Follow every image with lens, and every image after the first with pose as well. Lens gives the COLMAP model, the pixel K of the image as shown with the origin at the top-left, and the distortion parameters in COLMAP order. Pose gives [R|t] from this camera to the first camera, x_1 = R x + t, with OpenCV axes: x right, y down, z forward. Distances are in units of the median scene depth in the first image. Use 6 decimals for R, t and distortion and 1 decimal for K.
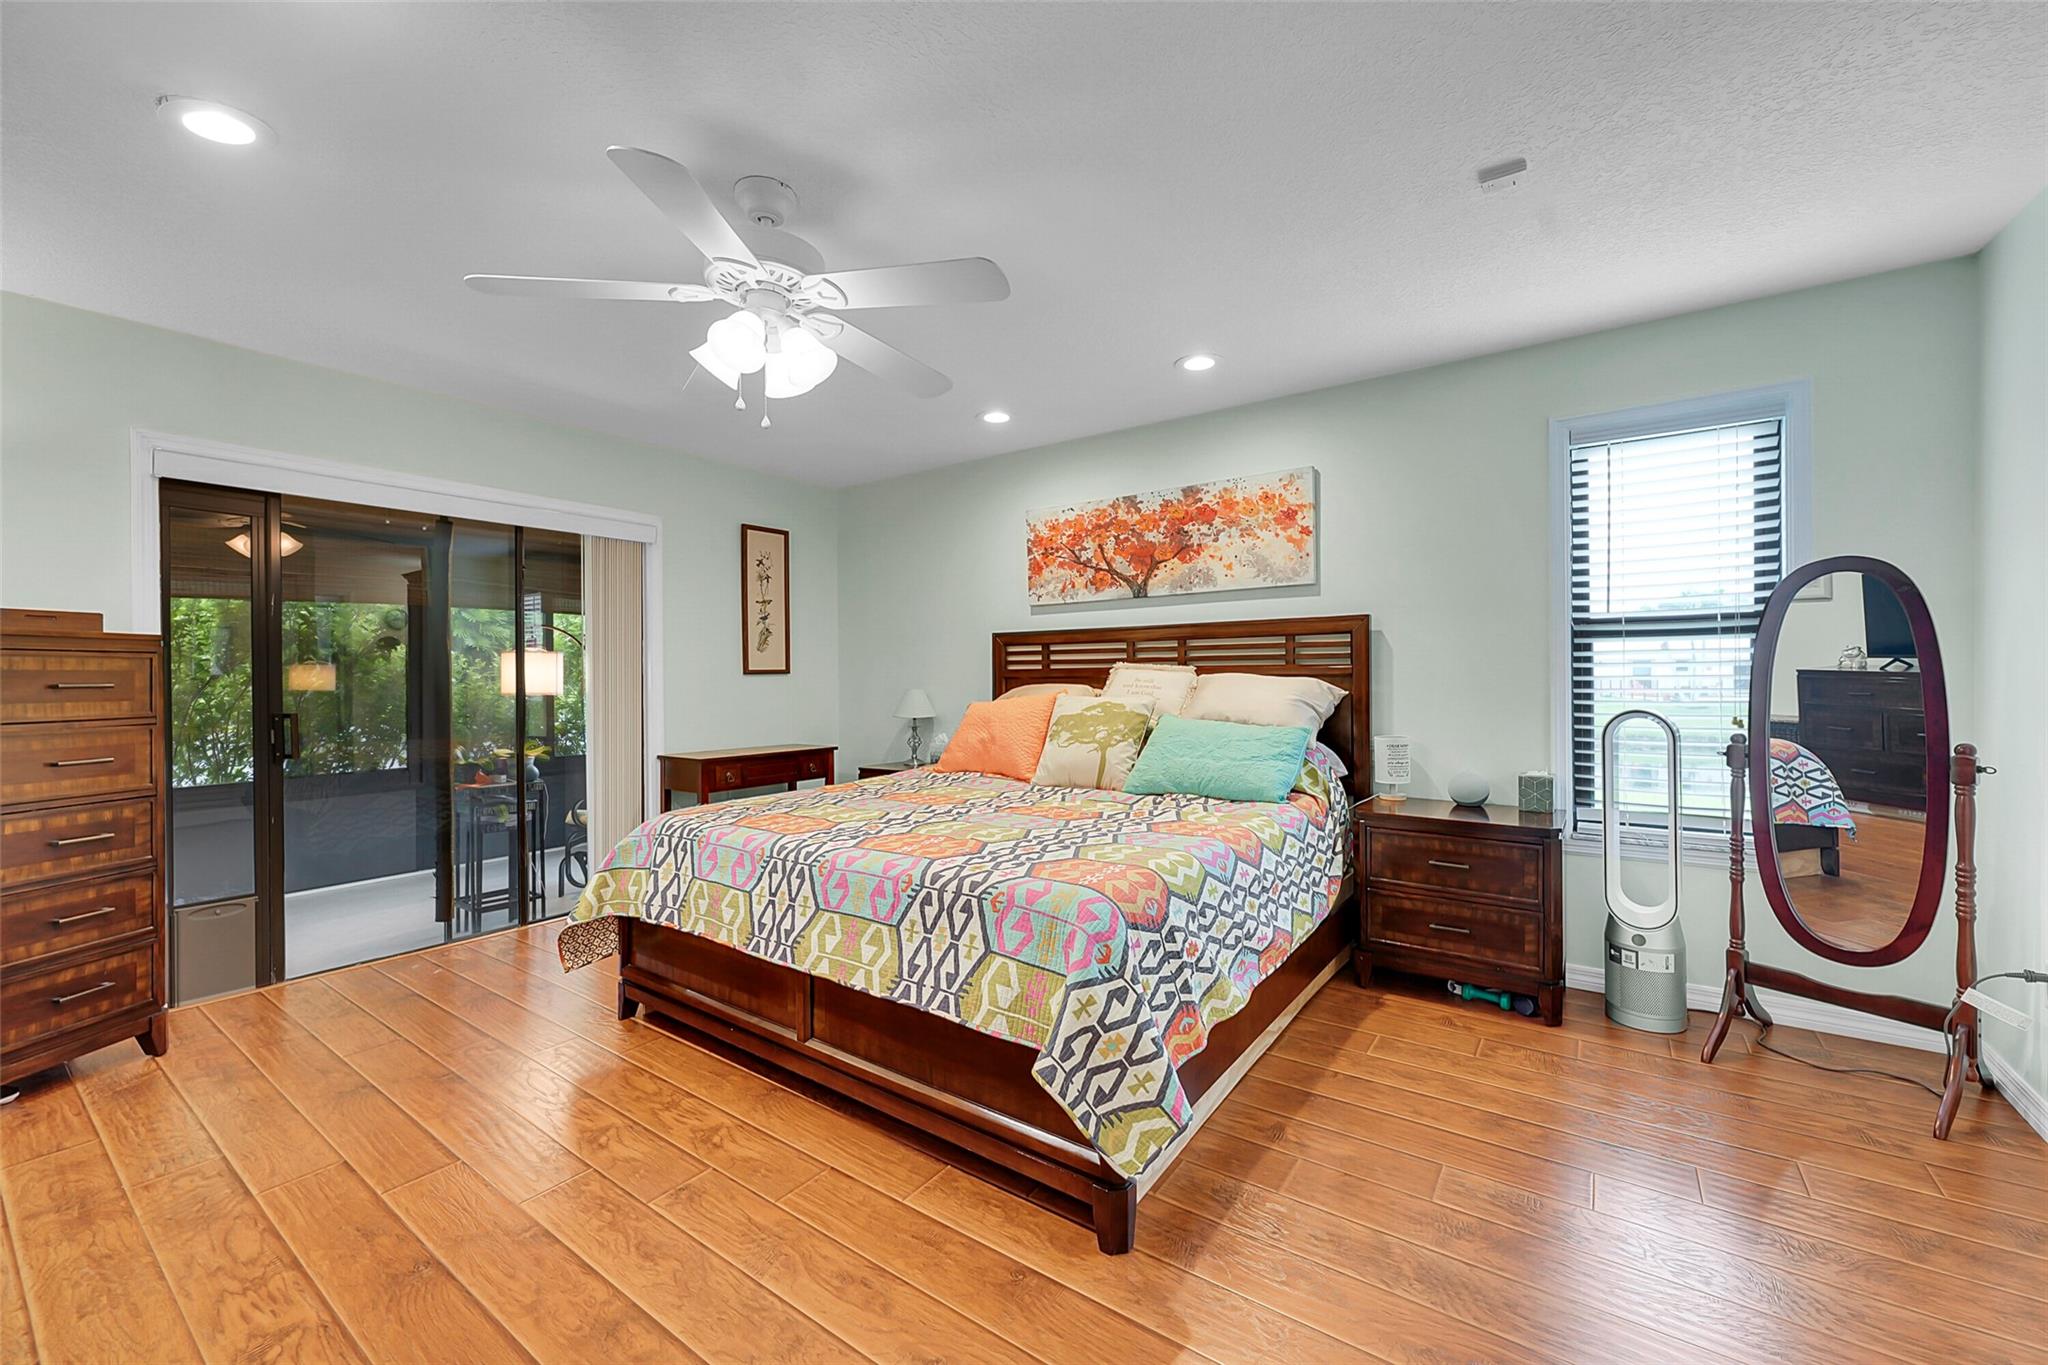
lens RADIAL K [[807.6, 0, 1028.2], [0, 807.6, 678.7], [0, 0, 1]] dist [-0.003597, -0.000195]
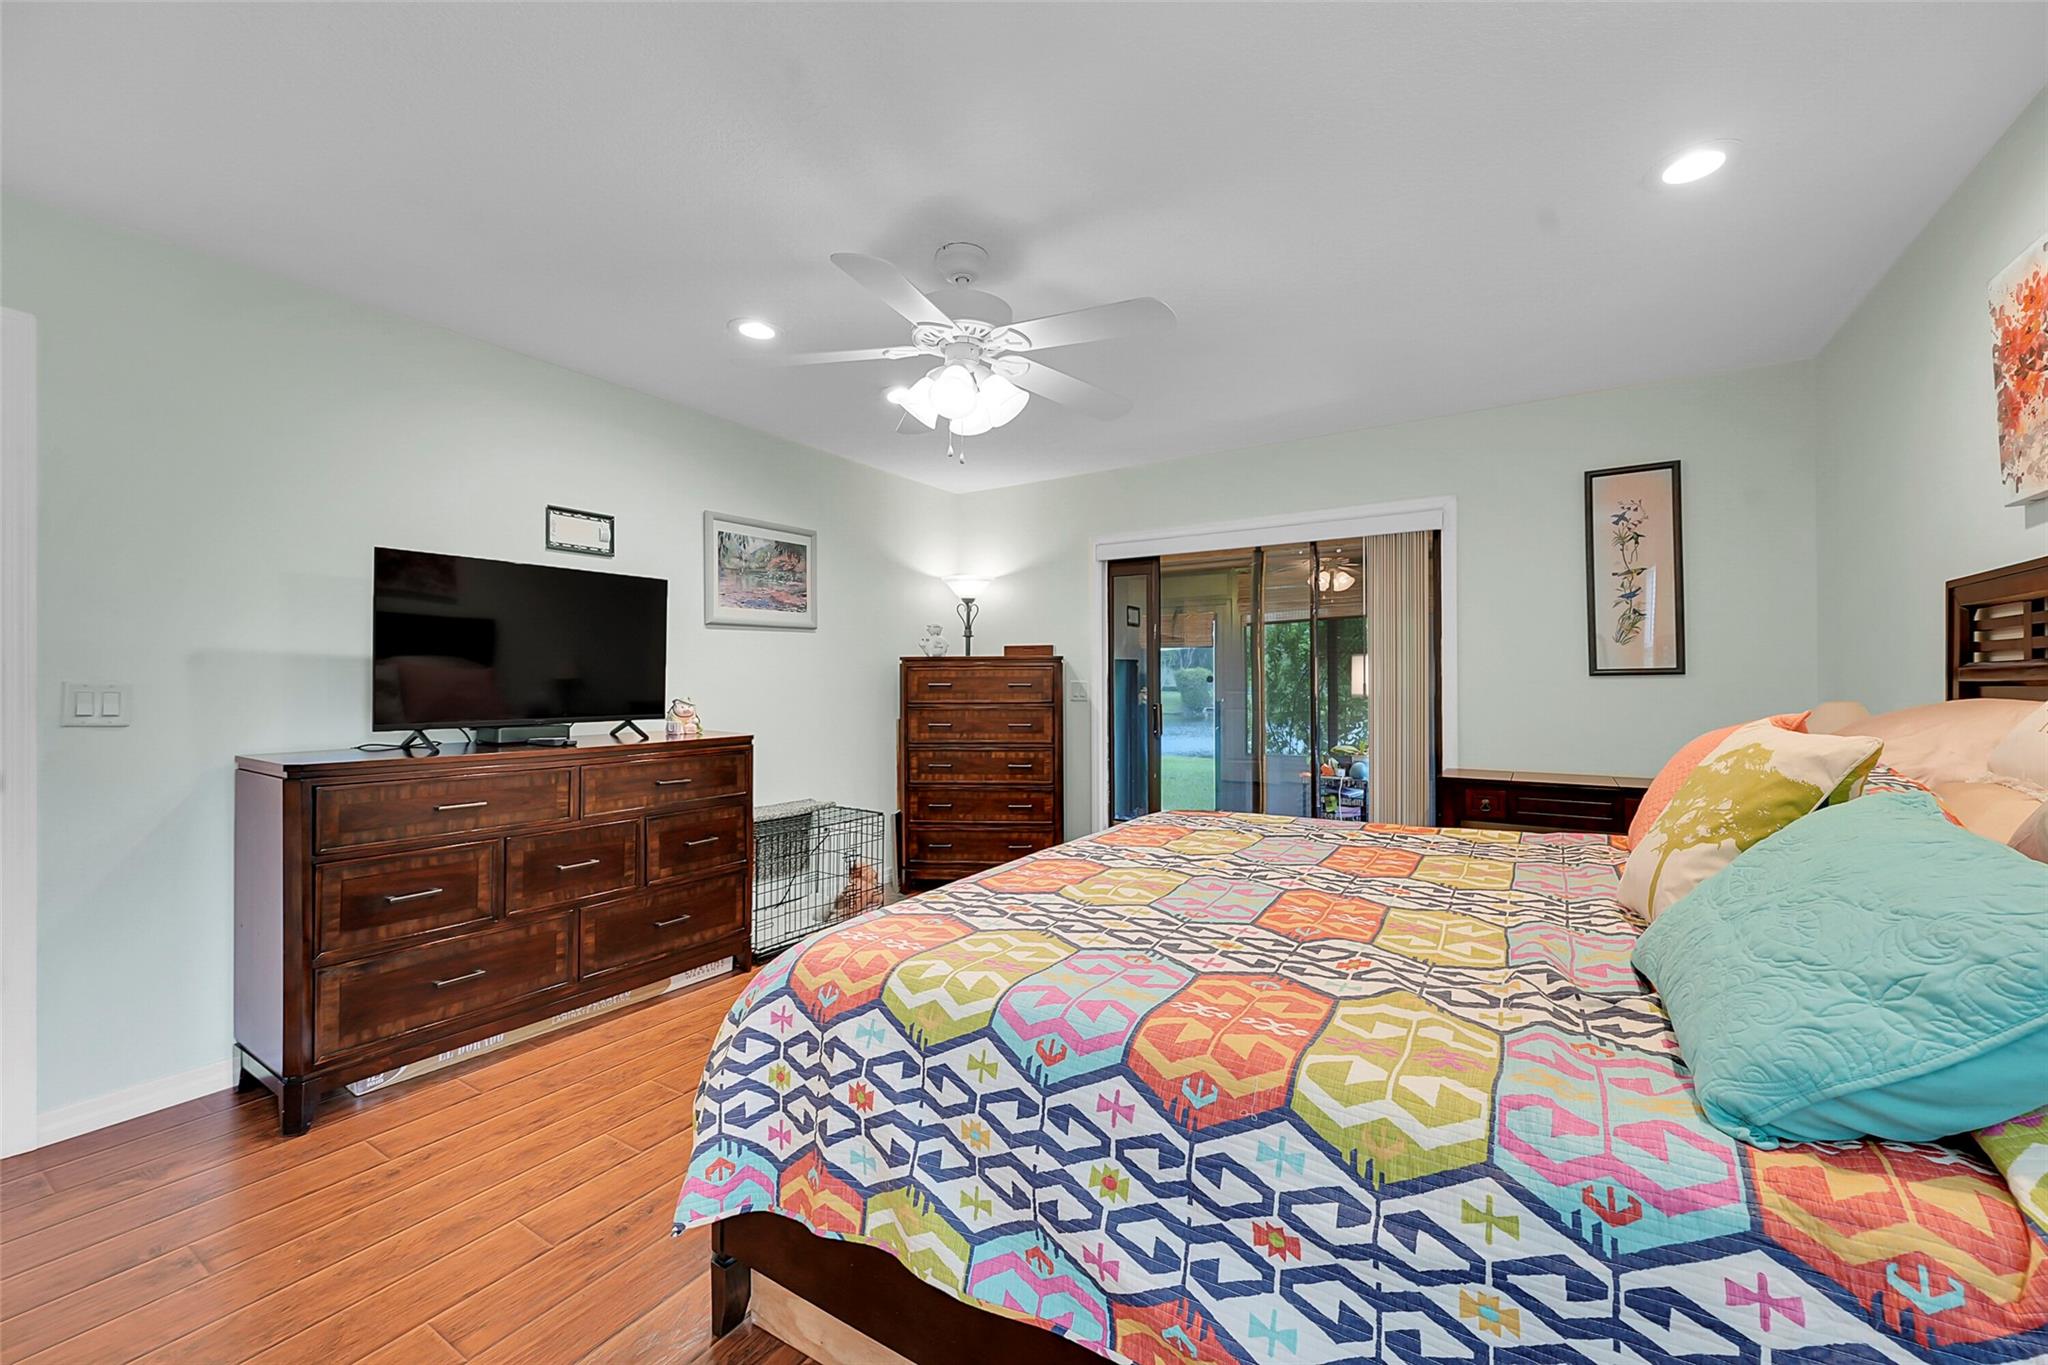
lens RADIAL K [[807.6, 0, 1029.1], [0, 807.6, 682.1], [0, 0, 1]] dist [-0.003597, -0.000195]
pose [[0.057483, 0.004827, -0.998335, 0.400525], [0.001414, 0.999987, 0.004917, -0.004040], [0.998345, -0.001694, 0.057476, 0.505561]]
